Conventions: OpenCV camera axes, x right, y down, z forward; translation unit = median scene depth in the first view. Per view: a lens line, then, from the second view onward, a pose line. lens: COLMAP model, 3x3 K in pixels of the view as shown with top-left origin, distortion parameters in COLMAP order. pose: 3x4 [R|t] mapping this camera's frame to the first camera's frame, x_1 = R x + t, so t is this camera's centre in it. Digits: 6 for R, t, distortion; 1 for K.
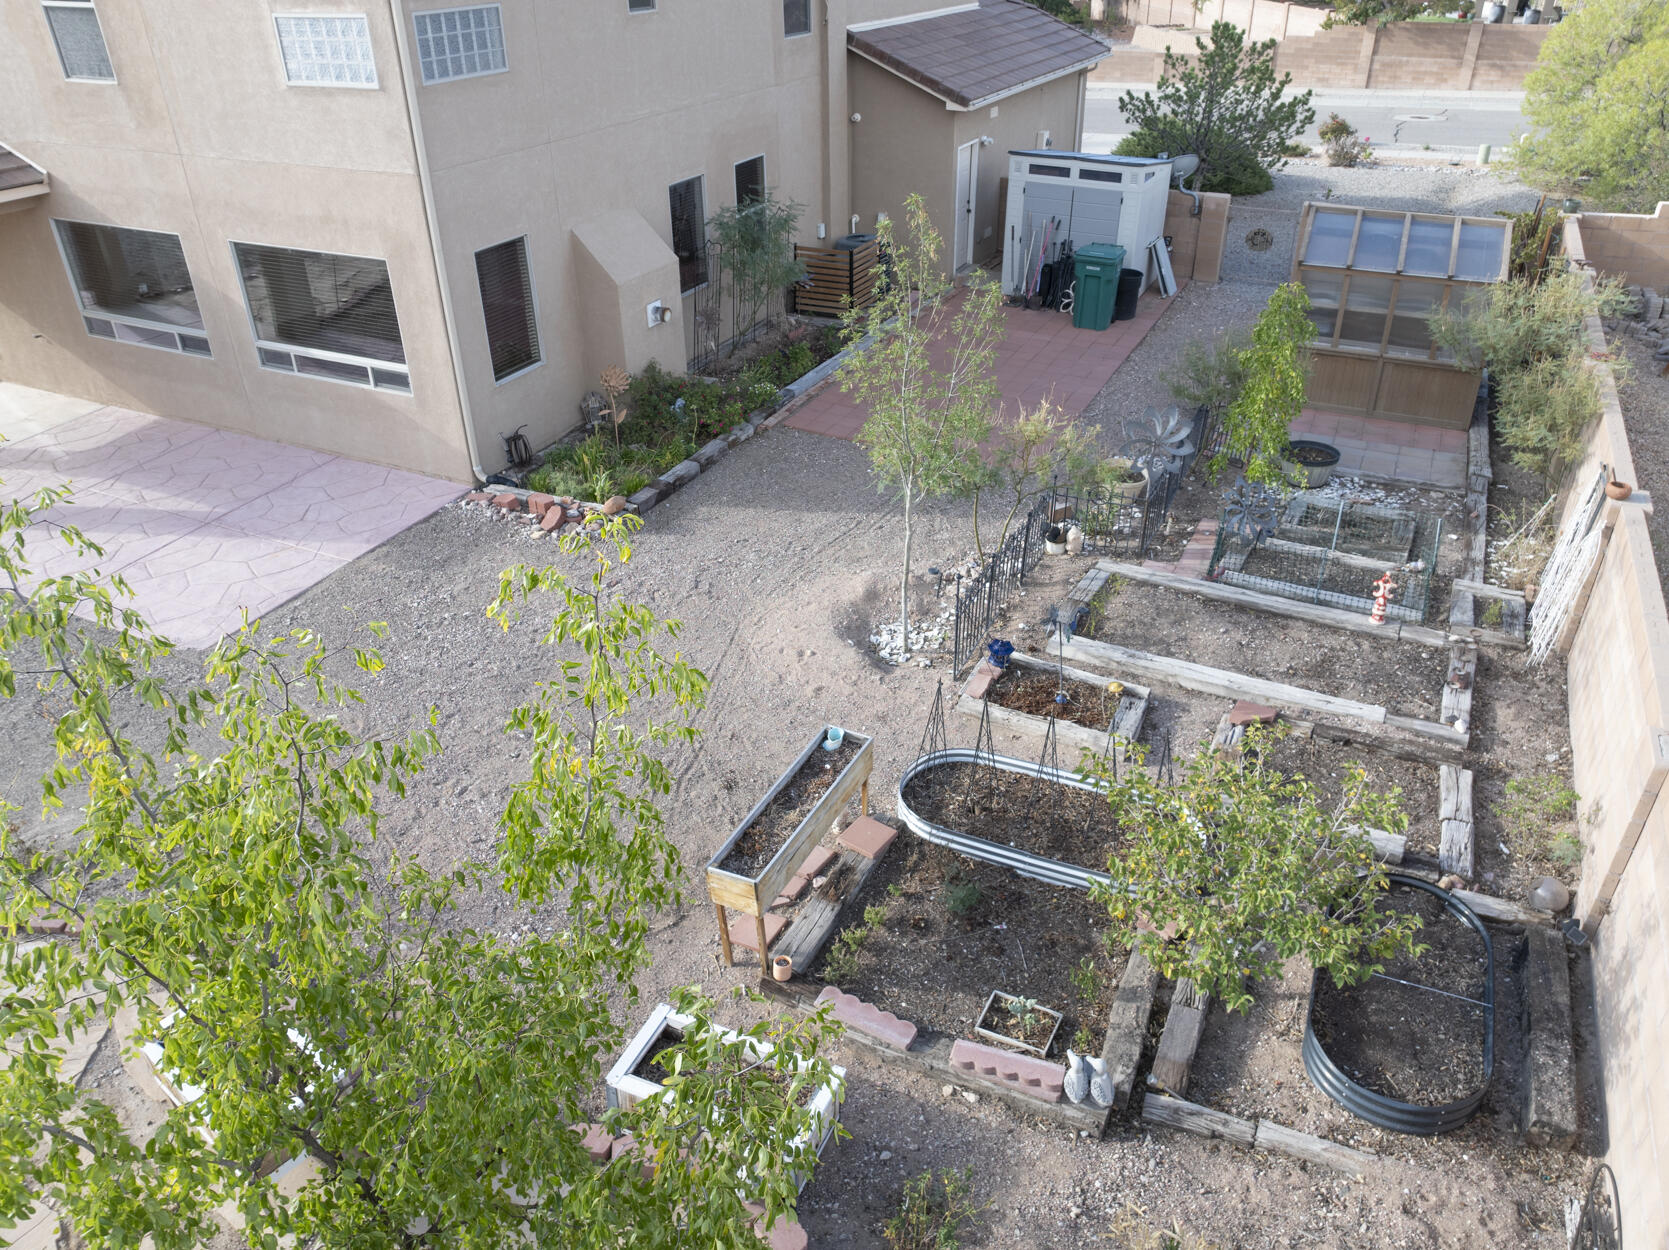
lens RADIAL K [[1179.2, 0, 845.3], [0, 1179.2, 624.1], [0, 0, 1]] dist [-0.045768, 0.008421]
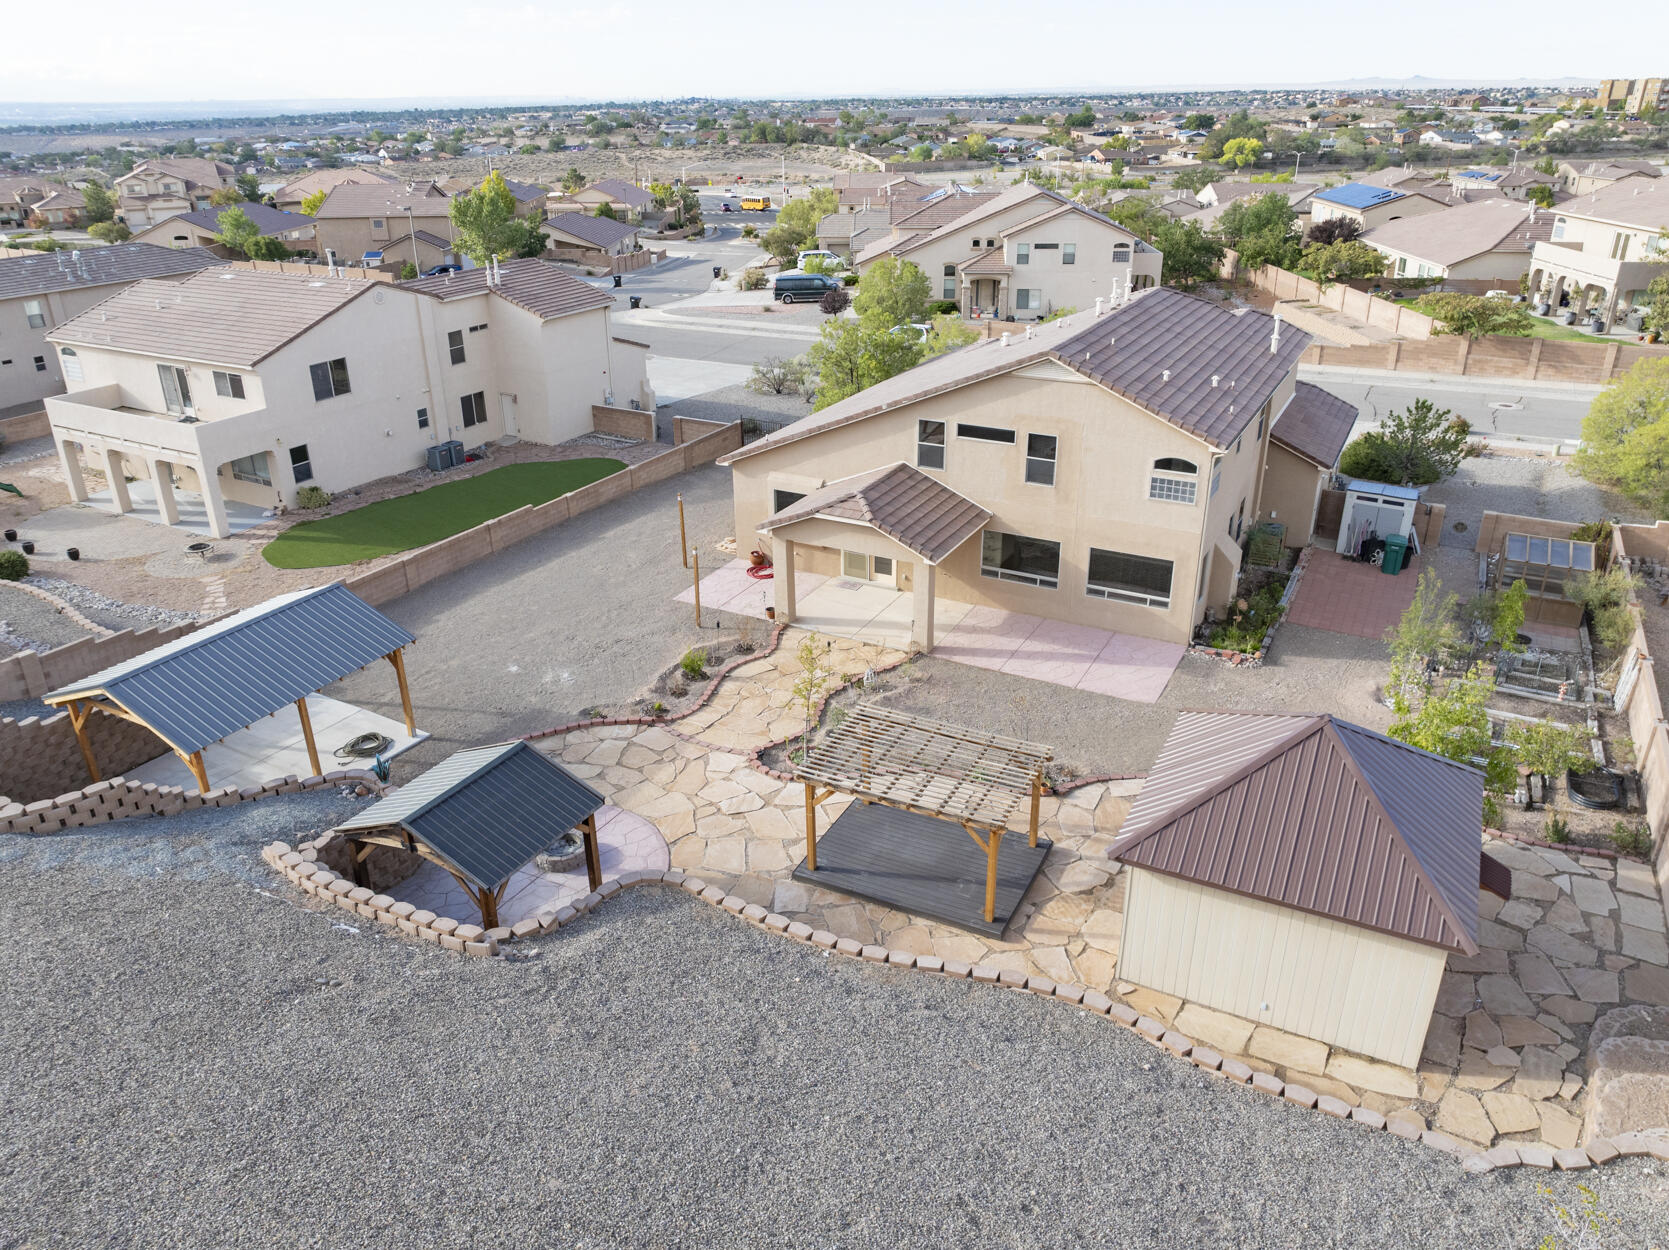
lens RADIAL K [[1179.2, 0, 826.8], [0, 1179.2, 628.1], [0, 0, 1]] dist [-0.045768, 0.008421]
pose [[0.999239, 0.016763, -0.035219, -1.107108], [-0.020609, 0.993511, -0.111851, 0.157036], [0.033116, 0.112491, 0.993101, -1.694025]]
